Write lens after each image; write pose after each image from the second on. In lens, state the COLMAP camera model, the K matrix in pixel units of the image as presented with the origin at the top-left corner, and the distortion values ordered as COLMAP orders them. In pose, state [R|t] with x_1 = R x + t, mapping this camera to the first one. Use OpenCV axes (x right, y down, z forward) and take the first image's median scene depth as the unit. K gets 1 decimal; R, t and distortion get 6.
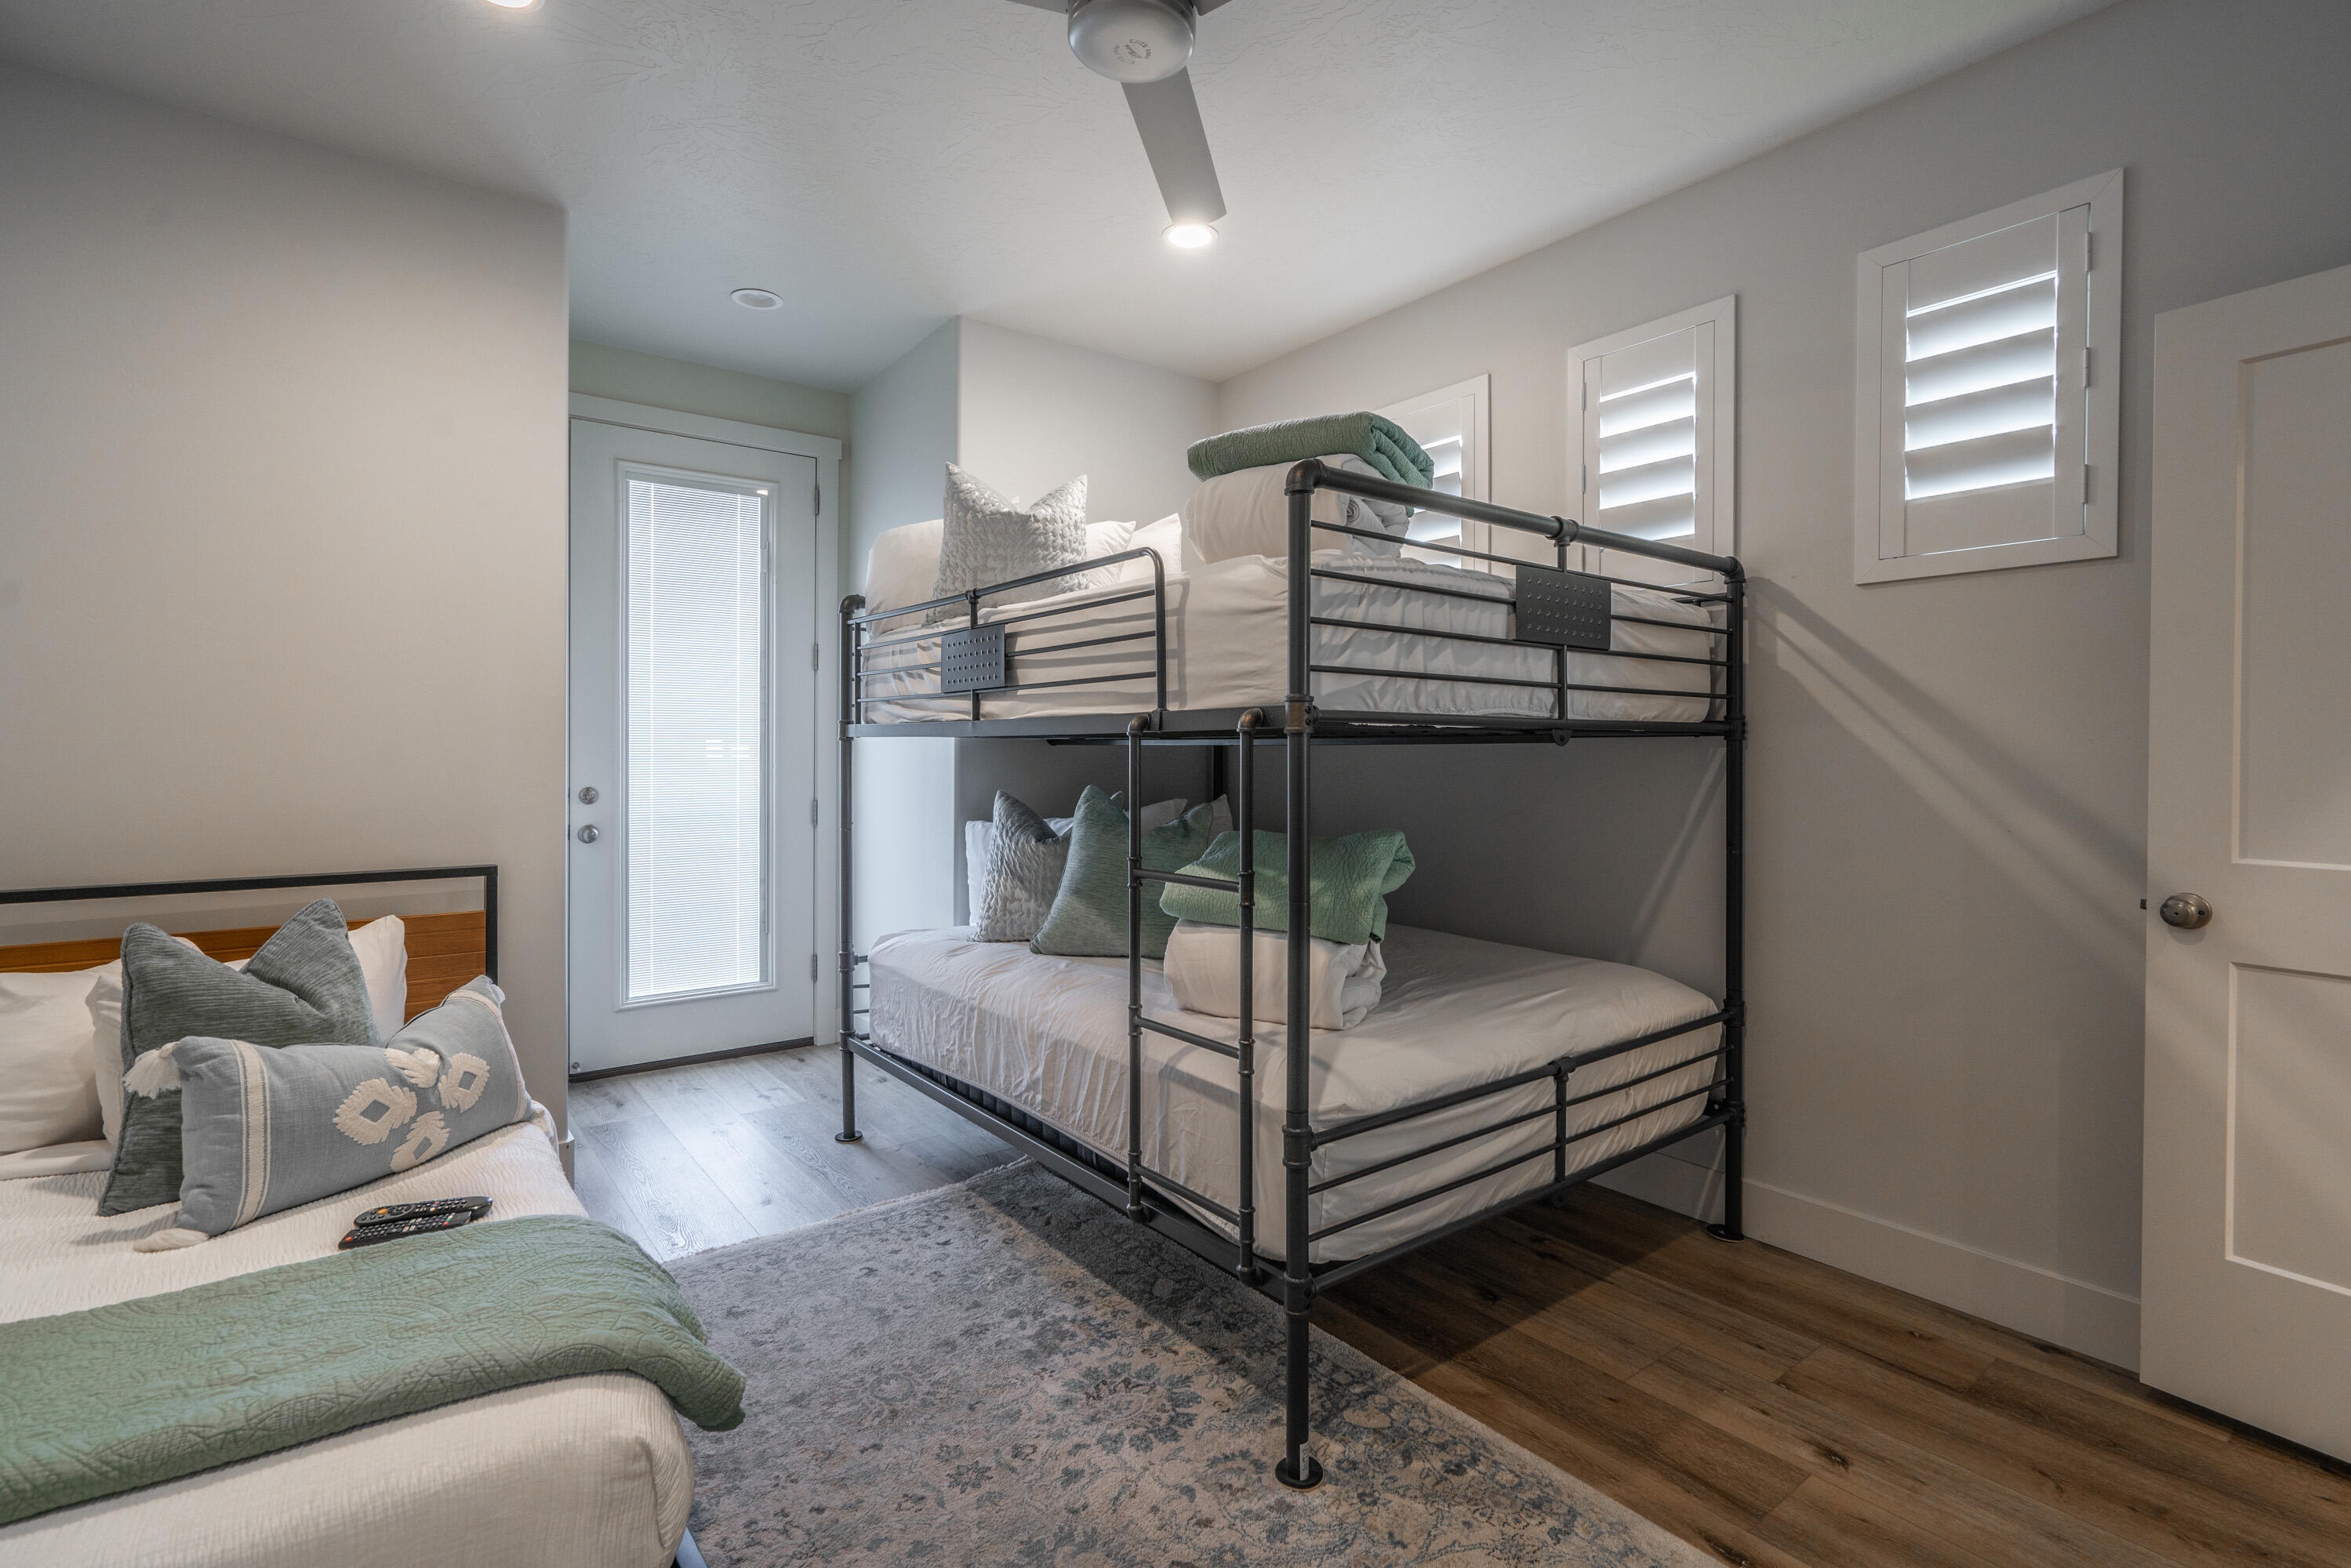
lens RADIAL K [[1118.0, 0, 1181.2], [0, 1118.0, 759.3], [0, 0, 1]] dist [-0.010906, 0.007059]
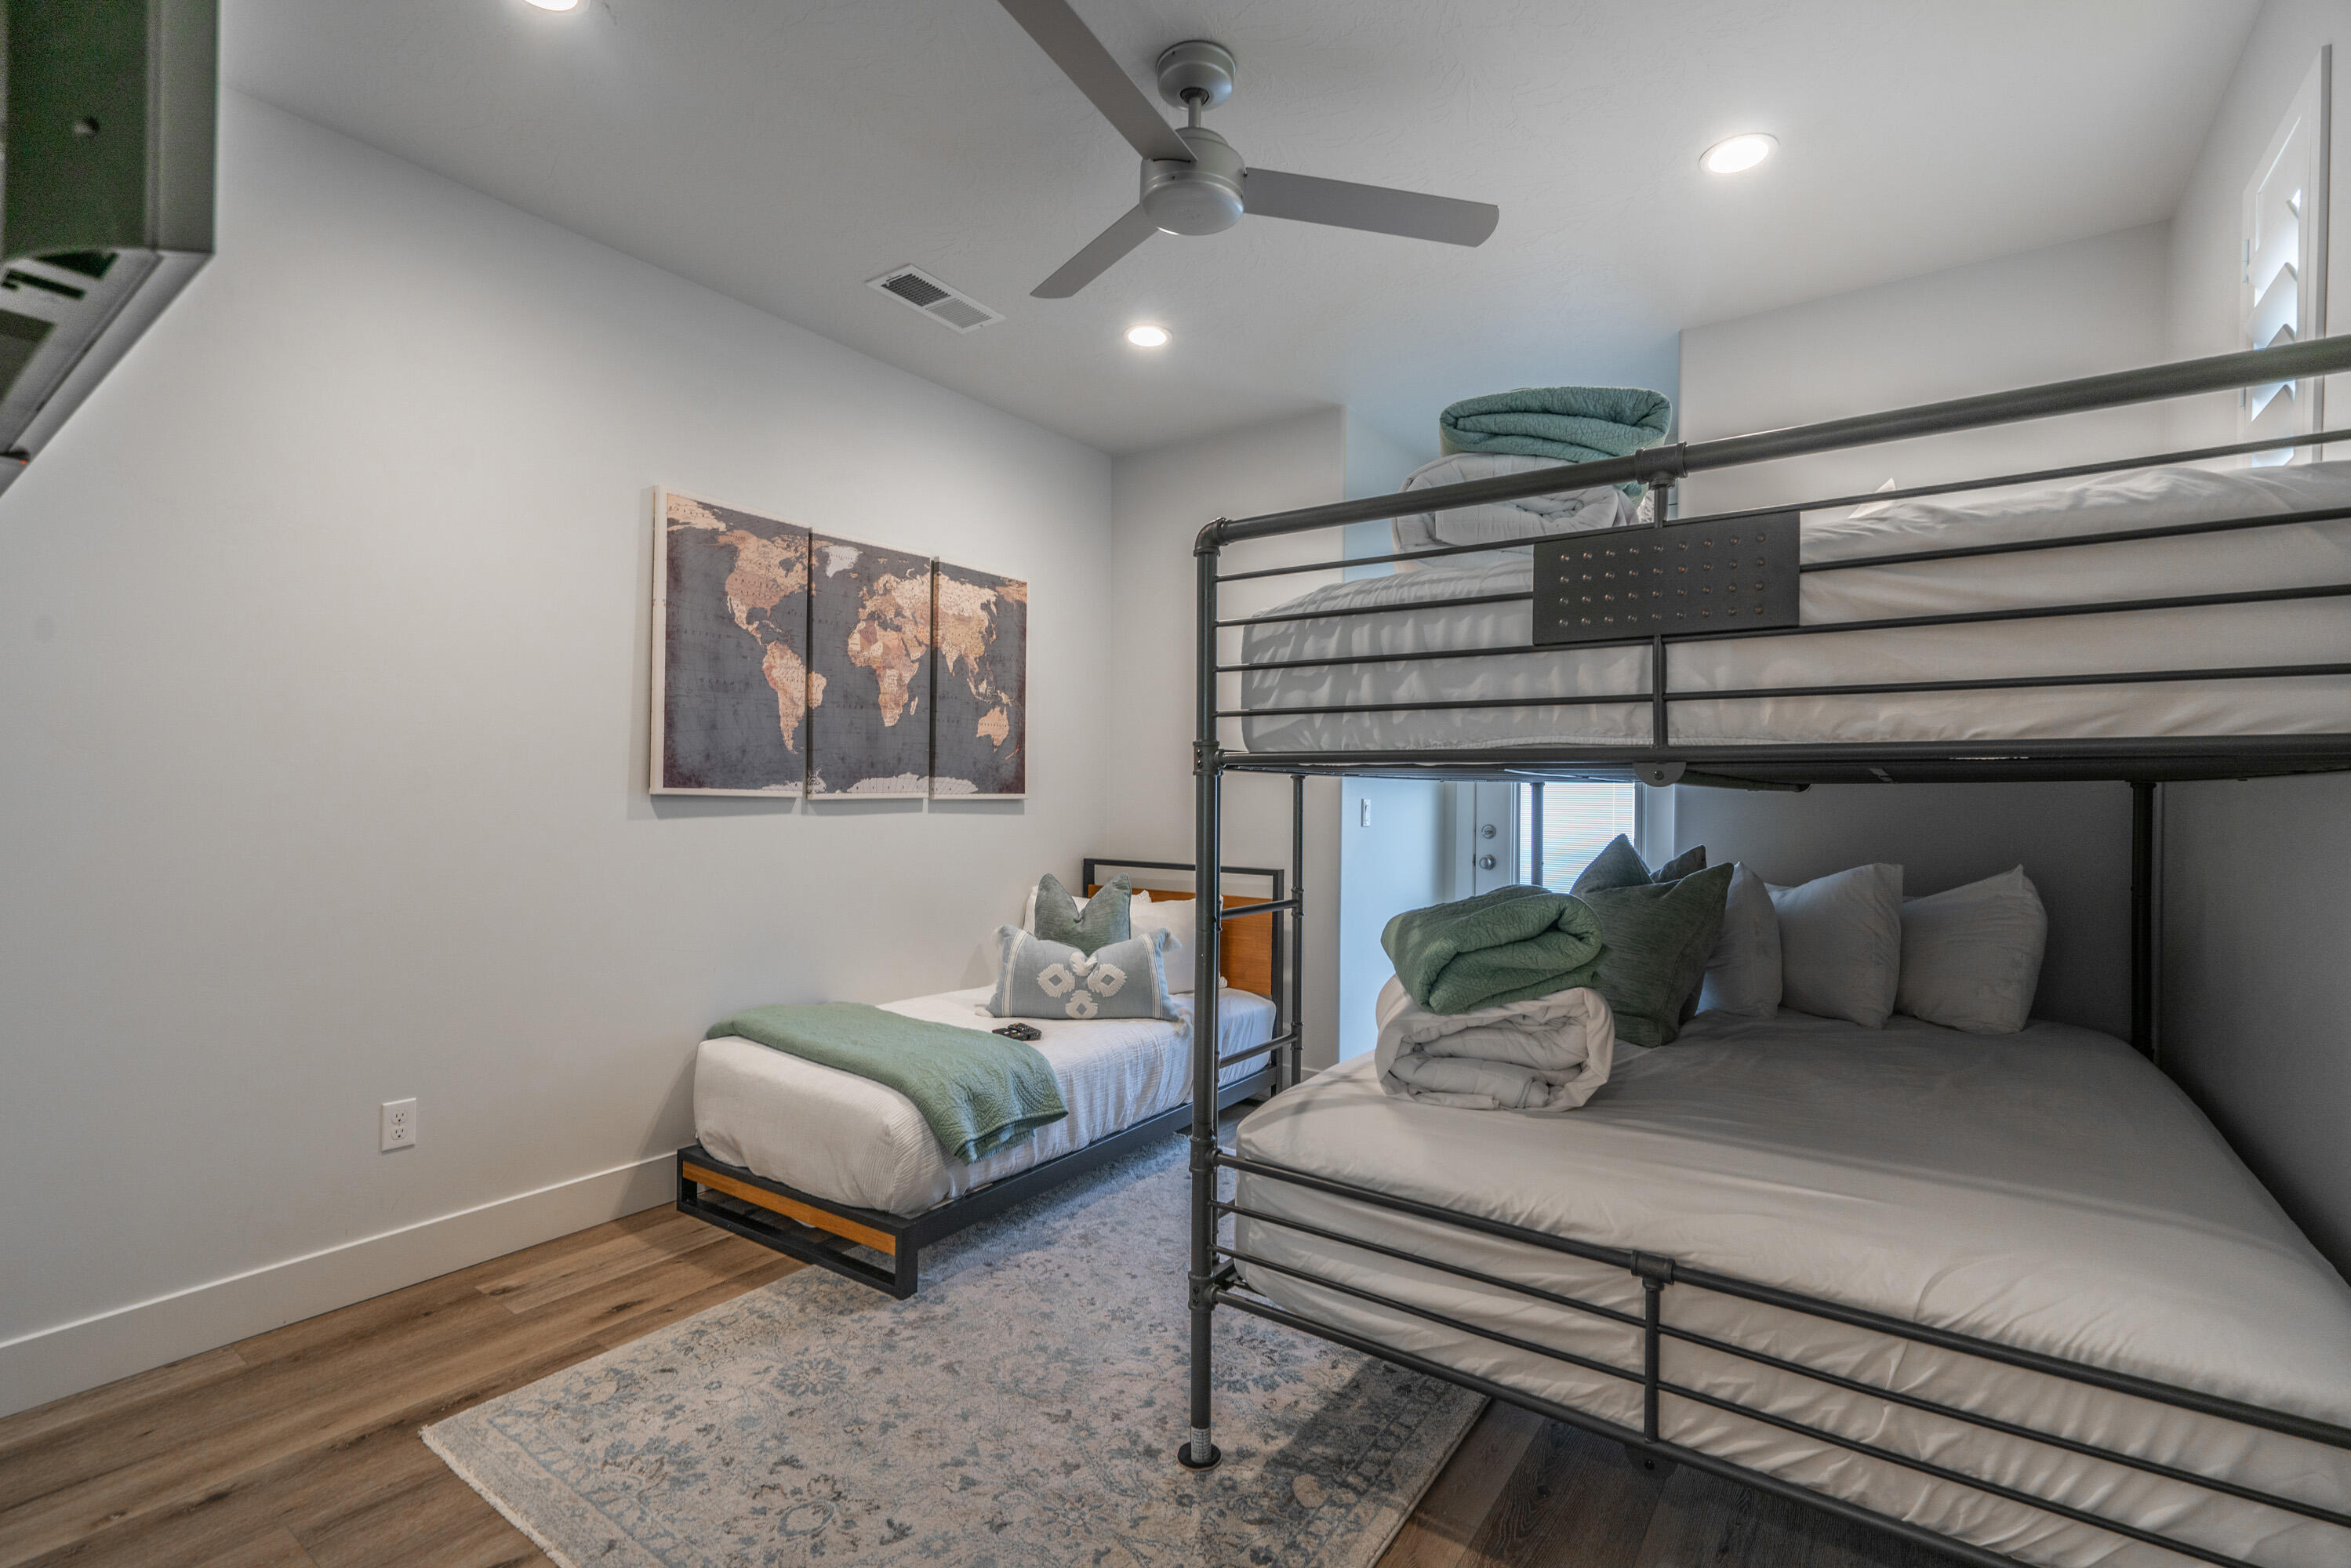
lens RADIAL K [[1118.0, 0, 1183.5], [0, 1118.0, 797.2], [0, 0, 1]] dist [-0.010906, 0.007059]
pose [[0.252751, 0.003946, -0.967523, 0.949309], [-0.014645, 0.999893, 0.000252, -0.001853], [0.967420, 0.014106, 0.252782, 0.577703]]
